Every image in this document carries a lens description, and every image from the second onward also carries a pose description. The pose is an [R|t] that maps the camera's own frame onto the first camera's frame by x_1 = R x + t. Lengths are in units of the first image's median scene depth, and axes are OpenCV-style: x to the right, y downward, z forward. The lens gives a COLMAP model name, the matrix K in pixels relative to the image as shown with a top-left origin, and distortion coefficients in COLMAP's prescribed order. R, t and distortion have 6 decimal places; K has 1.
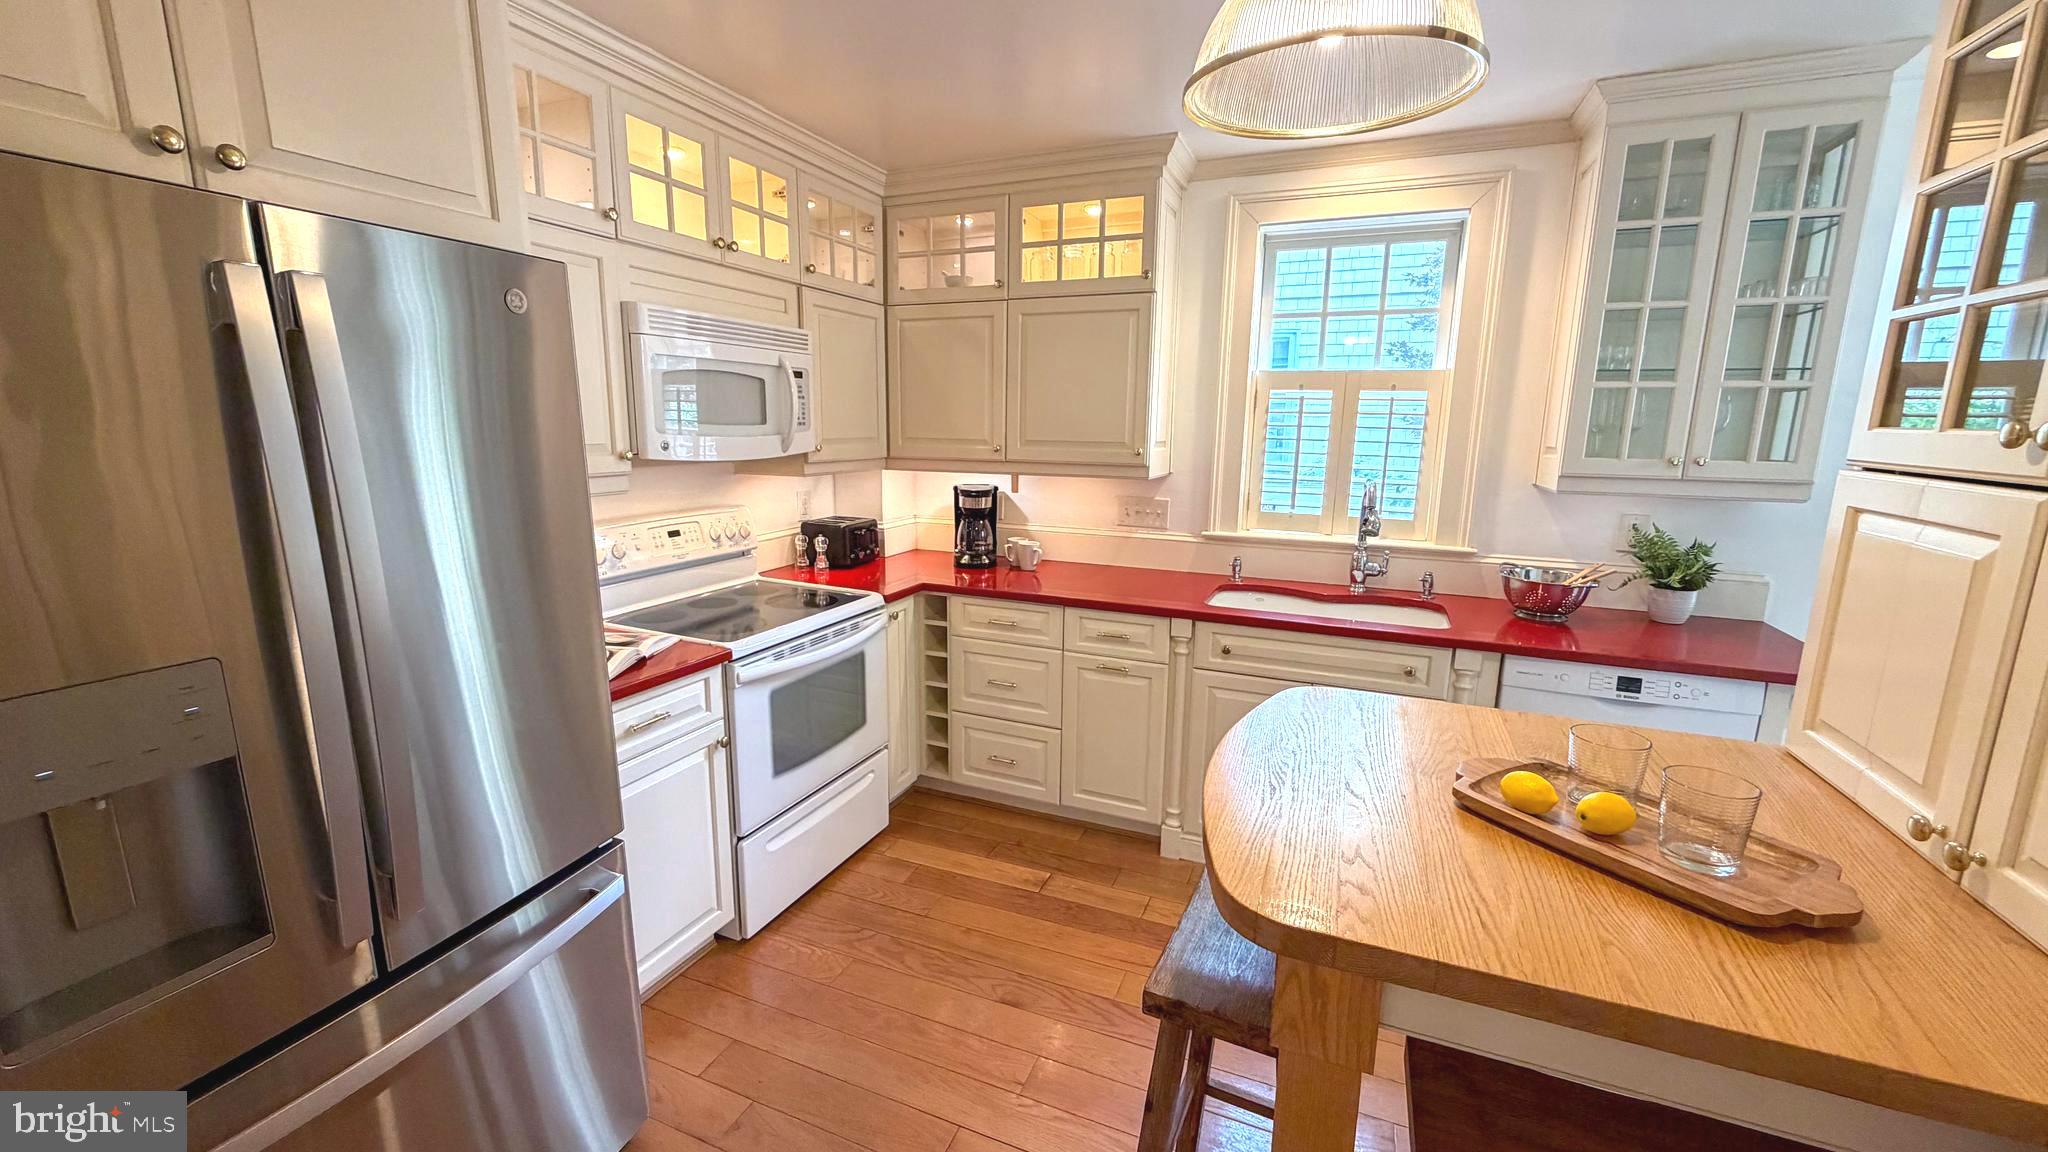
lens RADIAL K [[813.7, 0, 1017.4], [0, 813.7, 577.0], [0, 0, 1]] dist [0.001190, 0.000129]
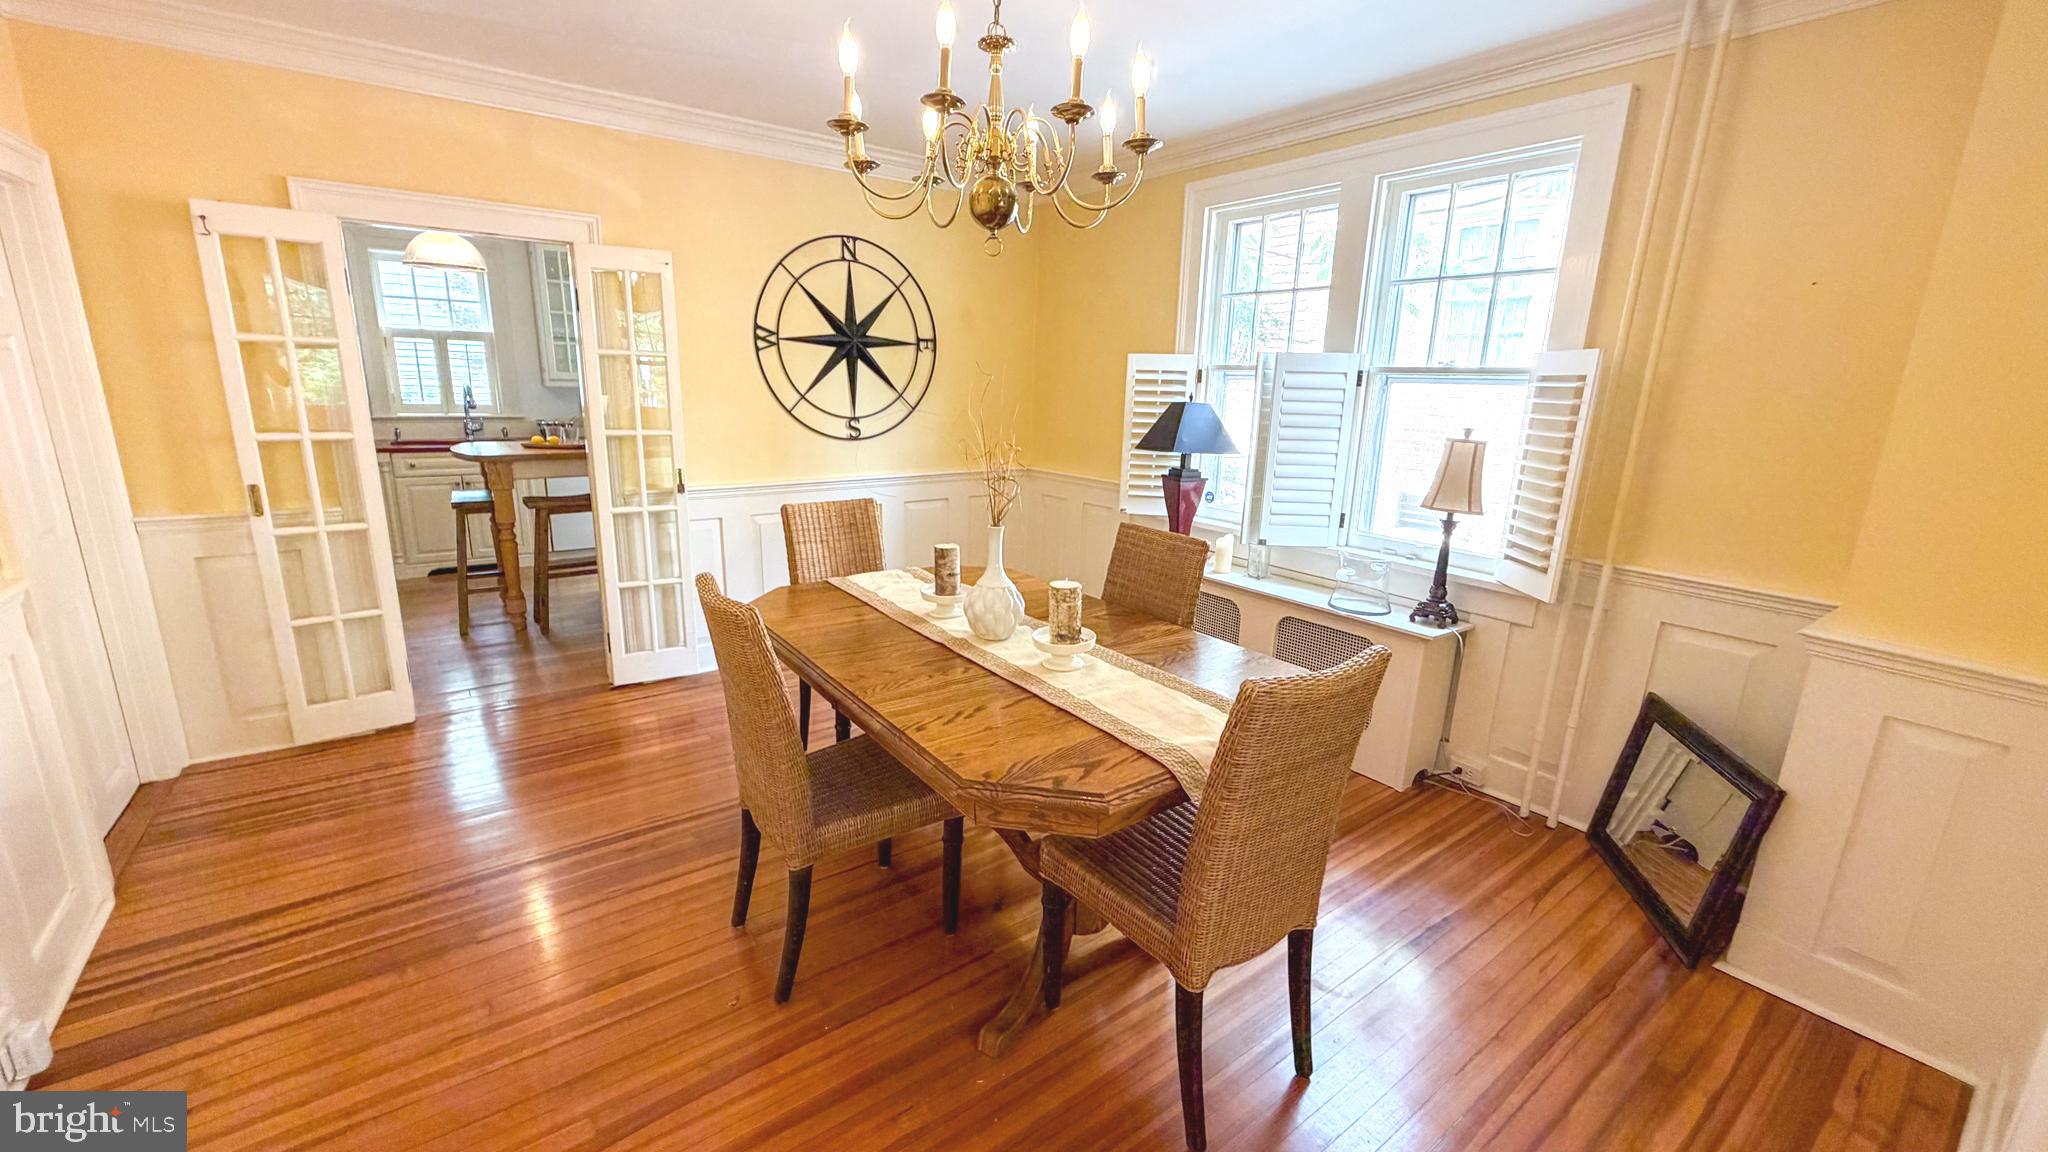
lens RADIAL K [[813.7, 0, 1021.4], [0, 813.7, 566.6], [0, 0, 1]] dist [0.001190, 0.000129]
pose [[0.508832, -0.193348, 0.838872, -0.732311], [0.139510, 0.980091, 0.141274, 0.258335], [-0.849486, 0.045146, 0.525676, -1.387082]]
